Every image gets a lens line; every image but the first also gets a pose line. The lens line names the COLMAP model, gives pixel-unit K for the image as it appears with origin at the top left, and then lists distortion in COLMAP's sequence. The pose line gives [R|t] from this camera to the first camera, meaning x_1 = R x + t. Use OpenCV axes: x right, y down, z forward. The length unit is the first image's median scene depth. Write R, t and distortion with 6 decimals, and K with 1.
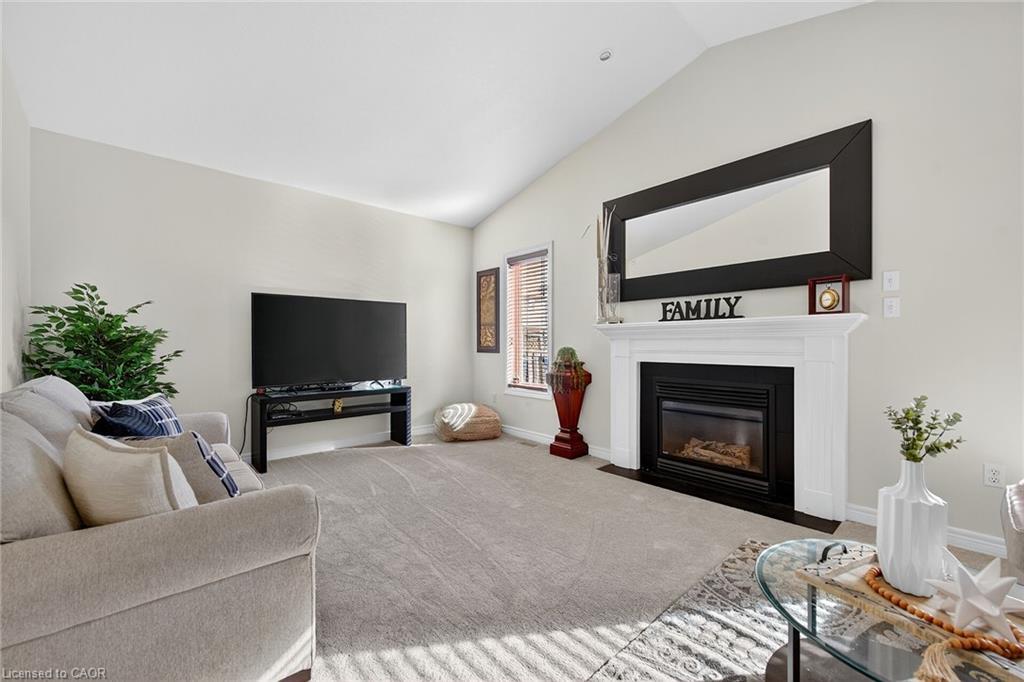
lens RADIAL K [[402.4, 0, 511.8], [0, 402.4, 337.1], [0, 0, 1]] dist [-0.001009, -0.000407]
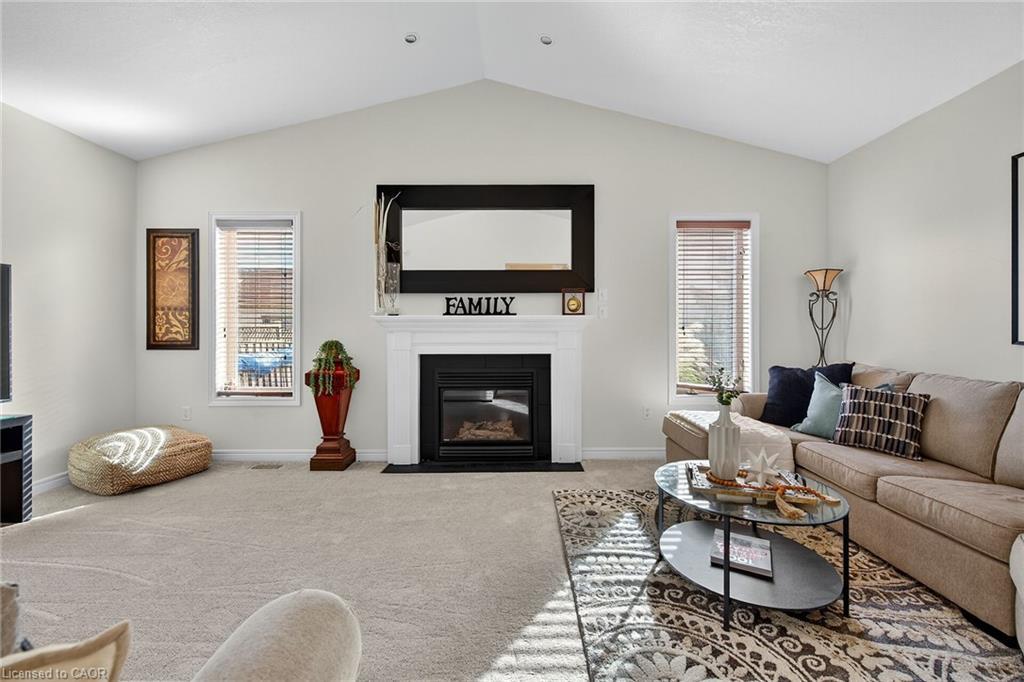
lens RADIAL K [[412.0, 0, 513.7], [0, 412.0, 321.1], [0, 0, 1]] dist [0.000174, -0.000131]
pose [[0.664912, 0.021362, 0.746616, -0.310658], [-0.011471, 0.999765, -0.018390, -0.005579], [-0.746833, 0.003663, 0.665001, 0.151128]]
